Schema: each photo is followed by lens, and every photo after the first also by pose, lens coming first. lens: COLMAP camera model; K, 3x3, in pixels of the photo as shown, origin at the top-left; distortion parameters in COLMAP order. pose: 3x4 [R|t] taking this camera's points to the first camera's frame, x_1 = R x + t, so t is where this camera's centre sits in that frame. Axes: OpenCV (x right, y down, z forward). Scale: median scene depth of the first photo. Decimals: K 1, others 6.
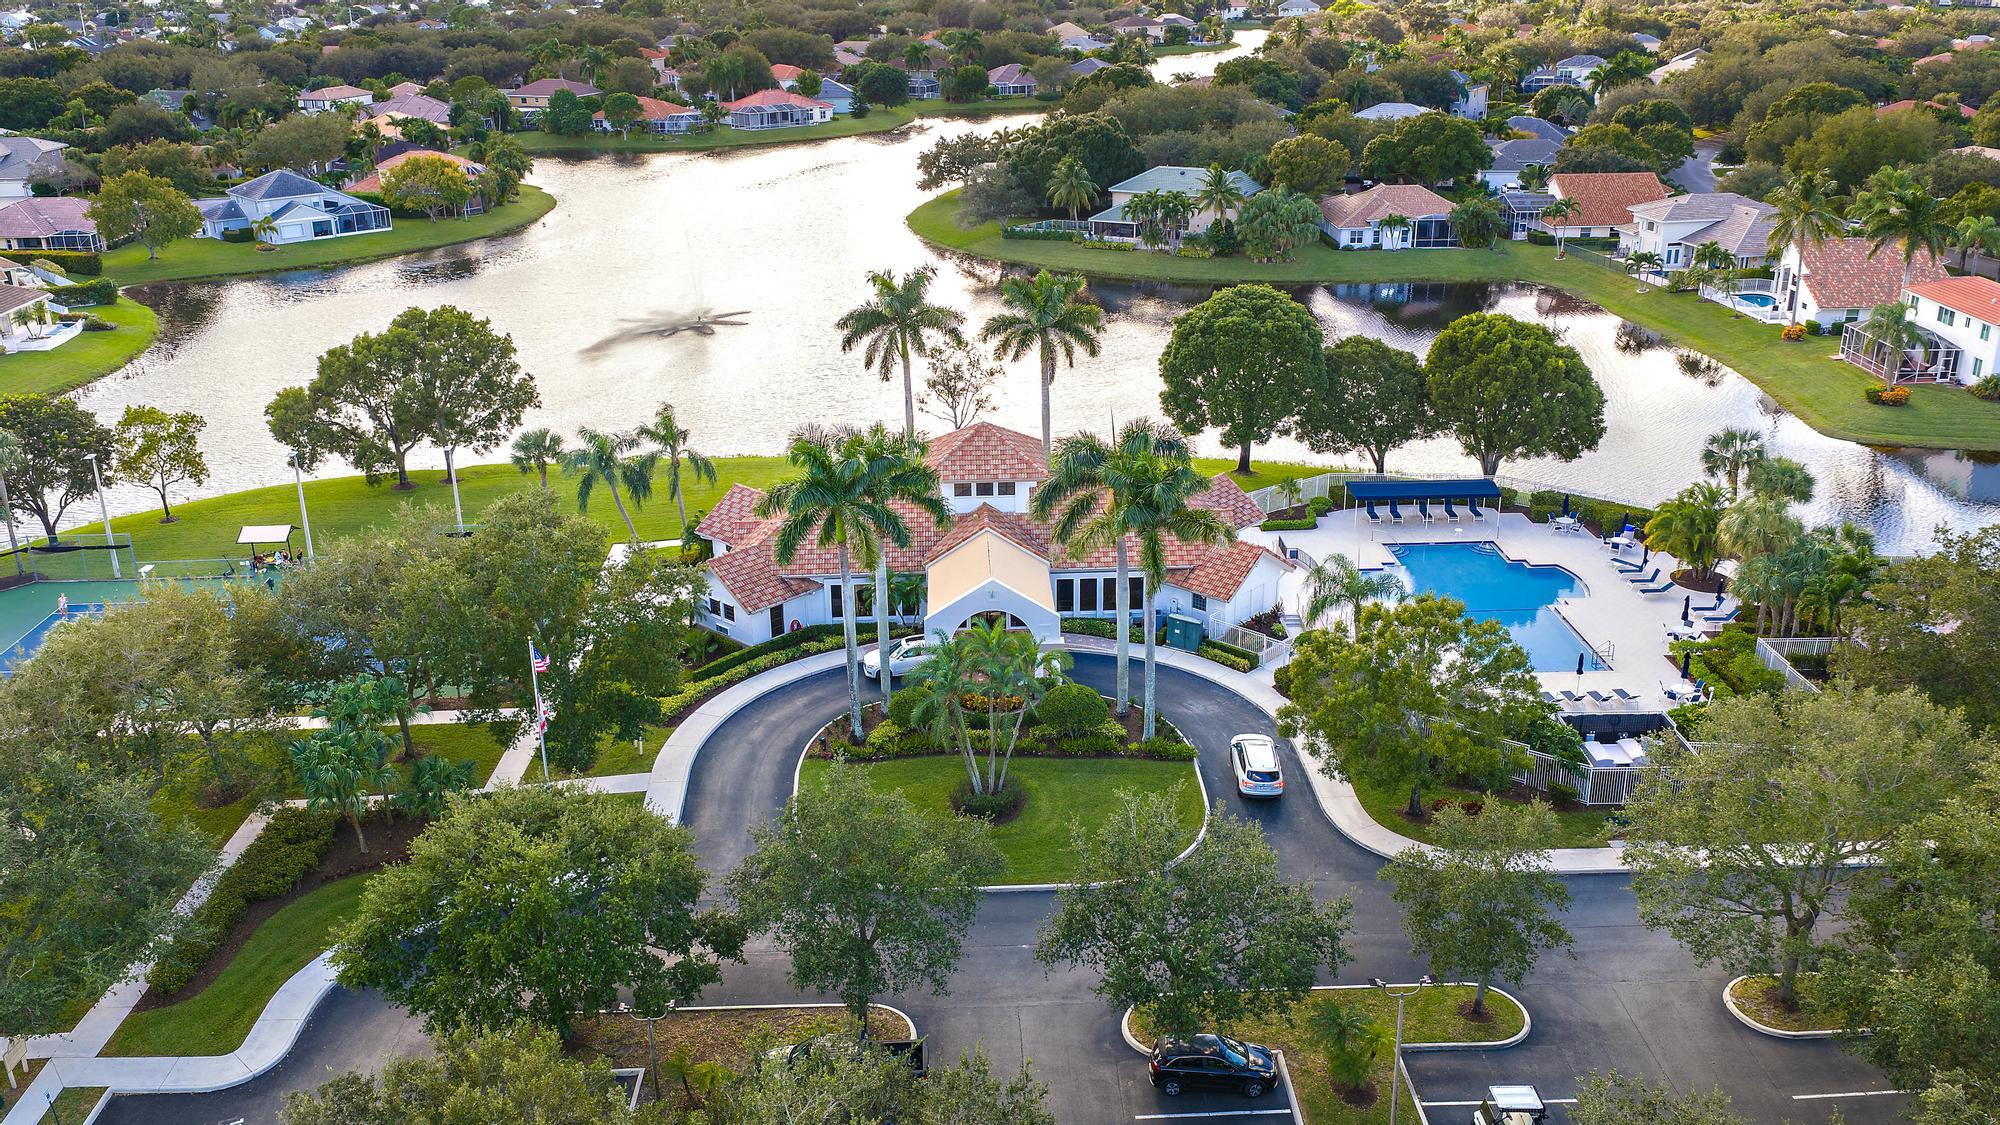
lens RADIAL K [[1654.1, 0, 1000.0], [0, 1654.1, 562.5], [0, 0, 1]] dist [0.033110, -0.058471]
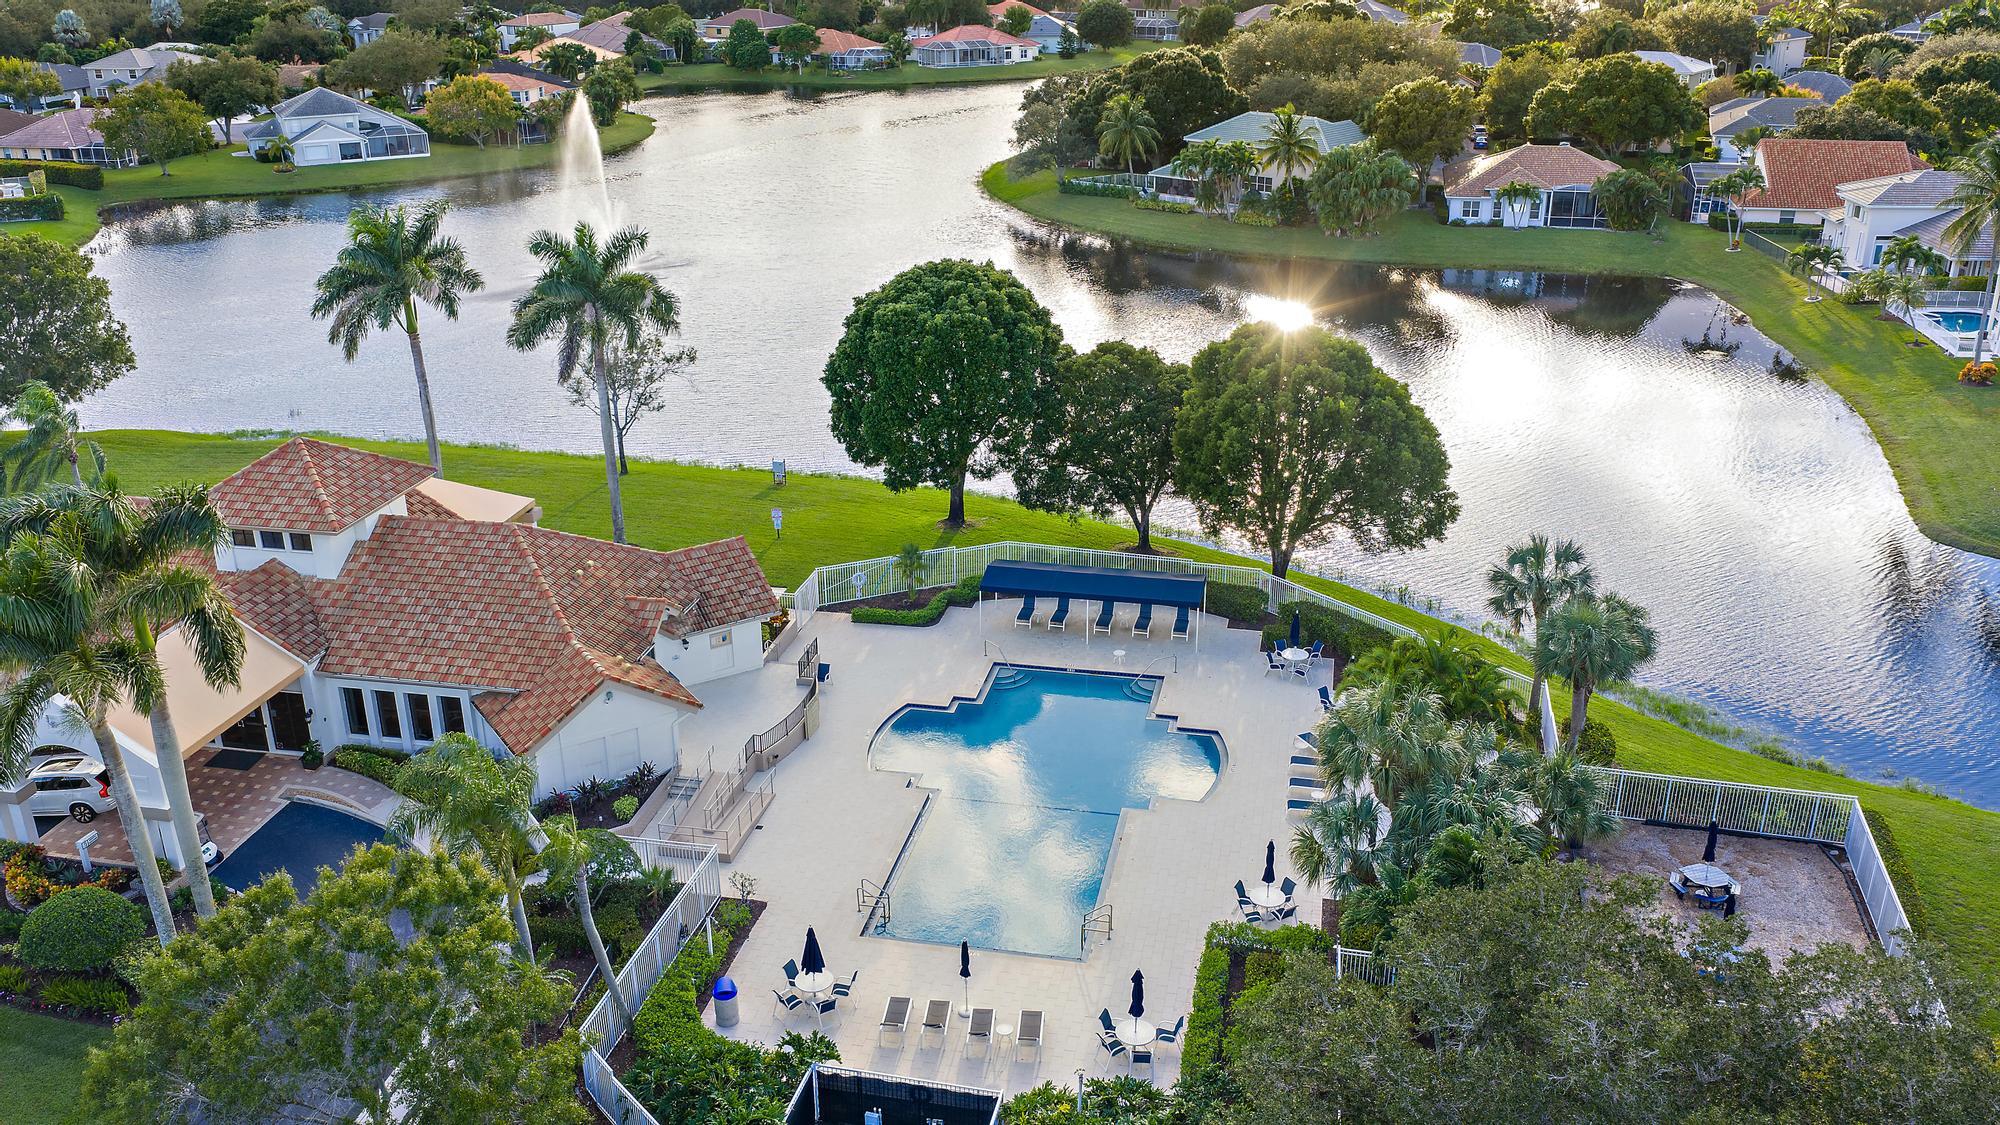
lens RADIAL K [[1654.1, 0, 1000.0], [0, 1654.1, 562.5], [0, 0, 1]] dist [0.033110, -0.058471]
pose [[0.970076, 0.092869, -0.224340, 0.185733], [-0.087483, 0.995591, 0.033852, -0.036157], [0.226494, -0.013213, 0.973923, 0.178399]]
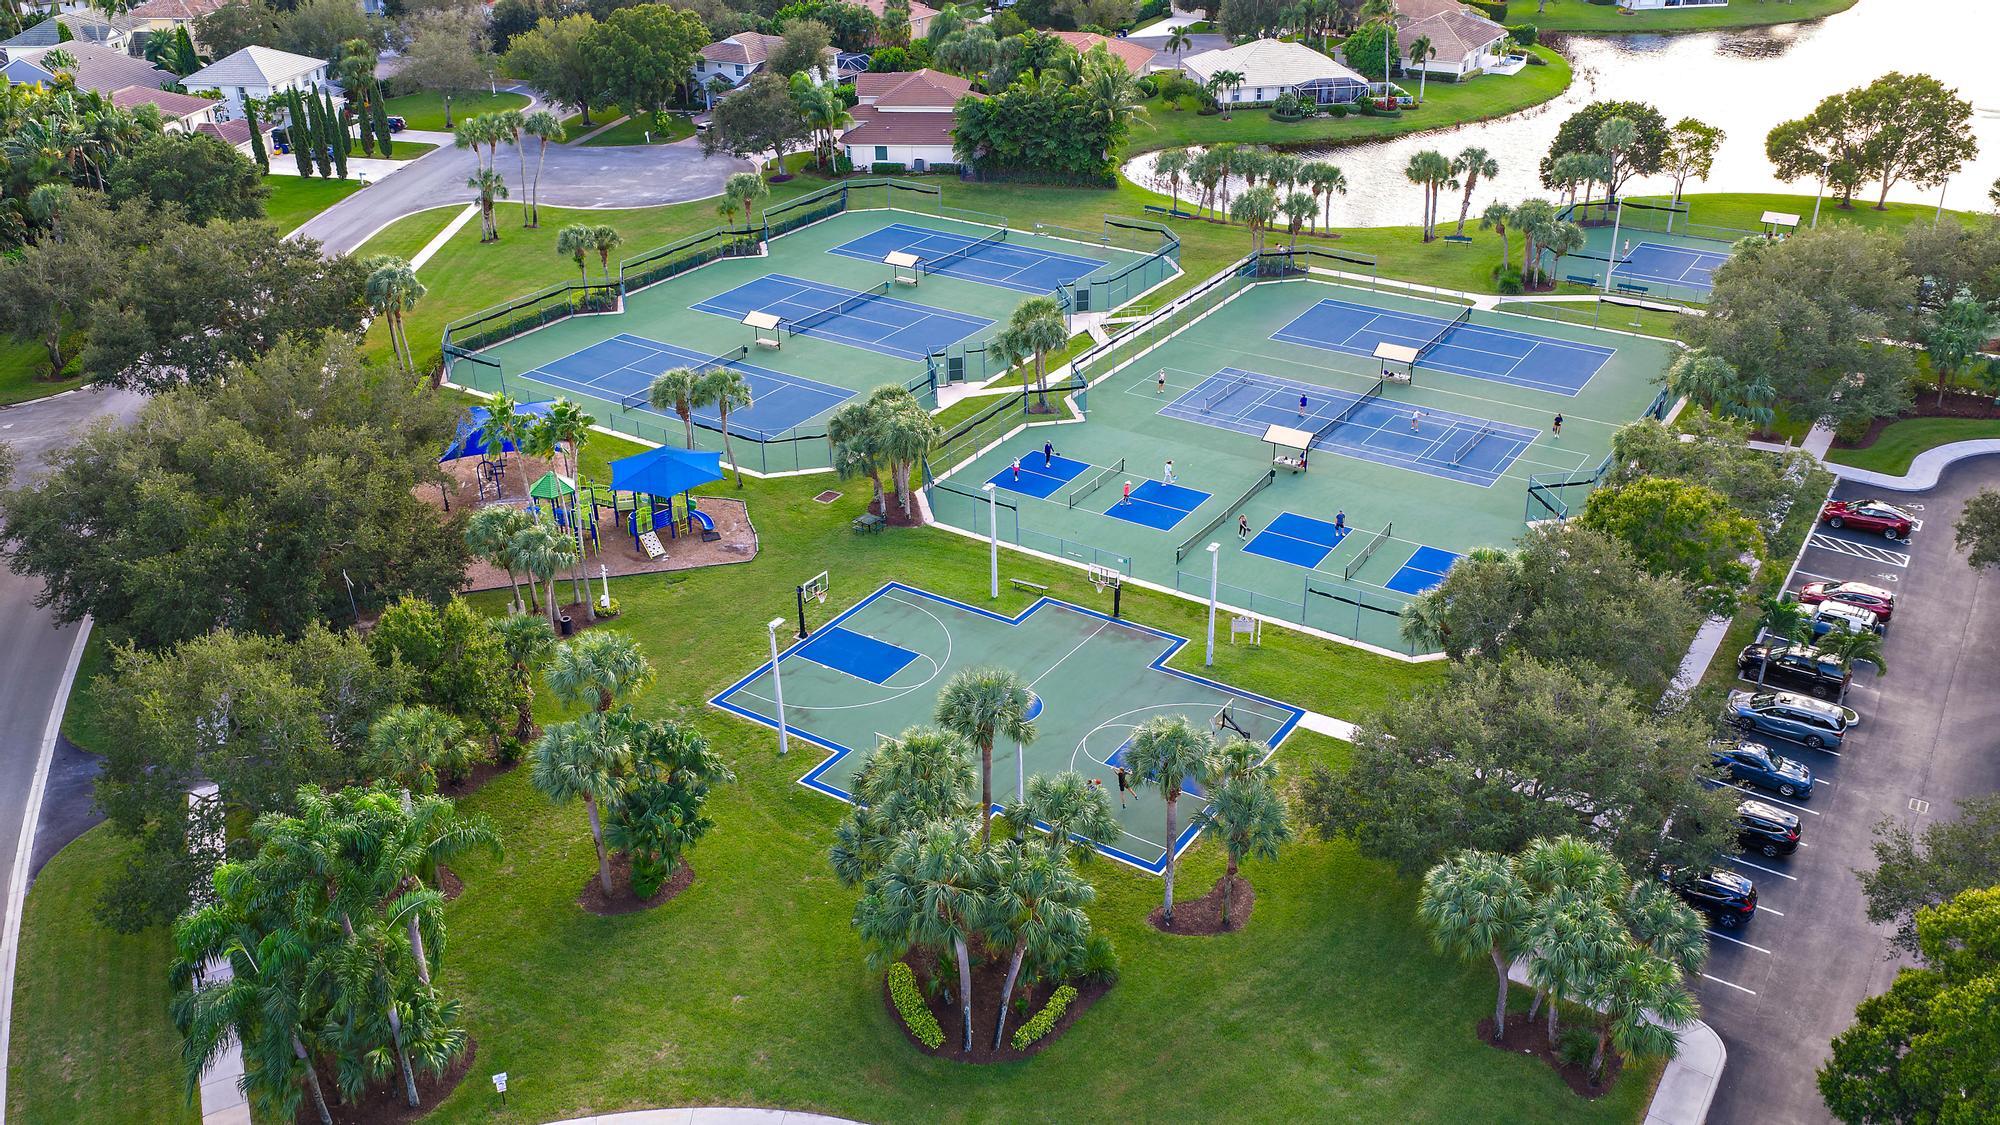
lens RADIAL K [[1654.1, 0, 1000.0], [0, 1654.1, 562.5], [0, 0, 1]] dist [0.033110, -0.058471]
pose [[0.815184, 0.266489, -0.514255, -0.085436], [-0.200489, 0.962808, 0.181122, 0.071263], [0.543396, -0.044545, 0.838294, -0.289589]]
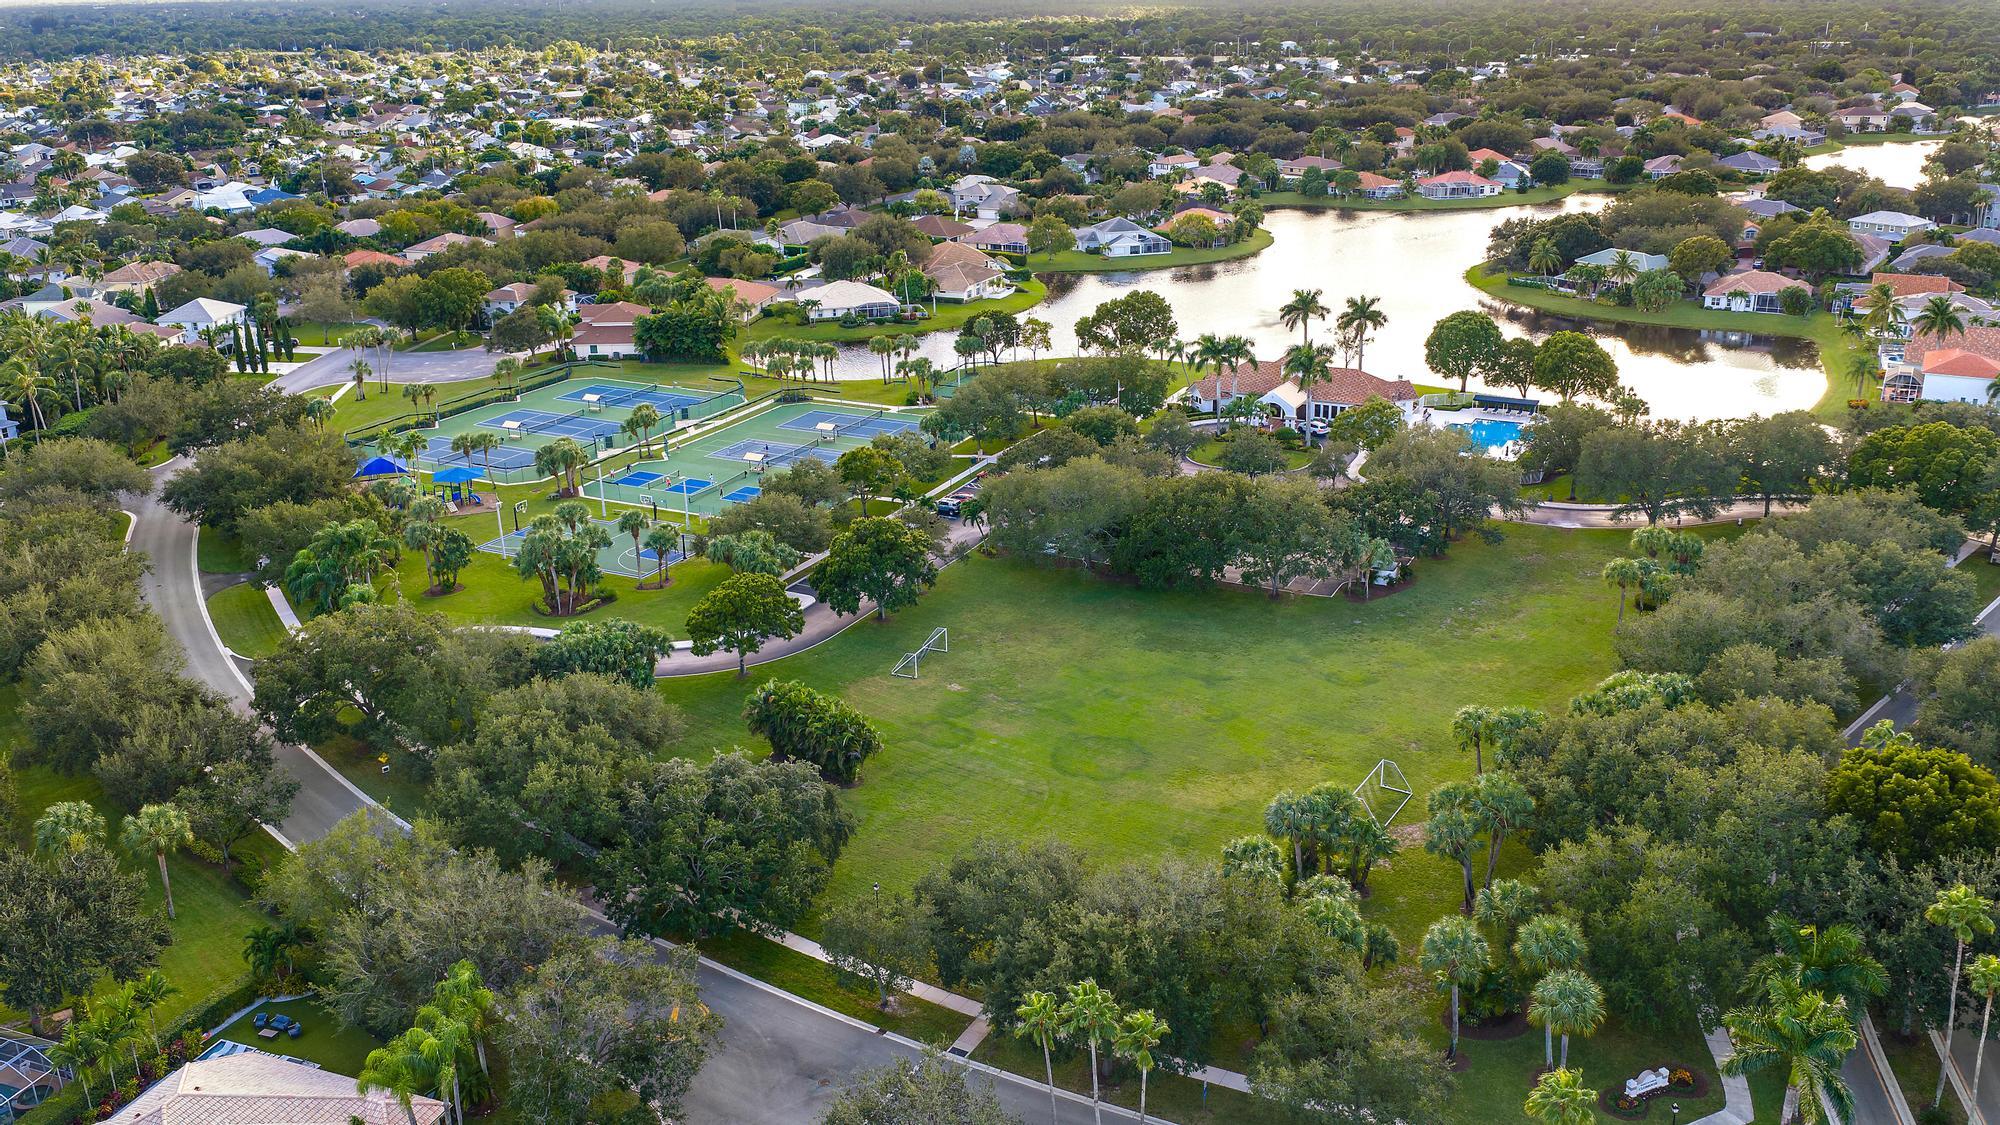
lens RADIAL K [[1654.1, 0, 1000.0], [0, 1654.1, 562.5], [0, 0, 1]] dist [0.033110, -0.058471]
pose [[0.873694, 0.159641, -0.459537, 0.379828], [-0.165242, 0.985847, 0.028313, 0.119457], [0.457553, 0.051198, 0.887707, -0.717945]]
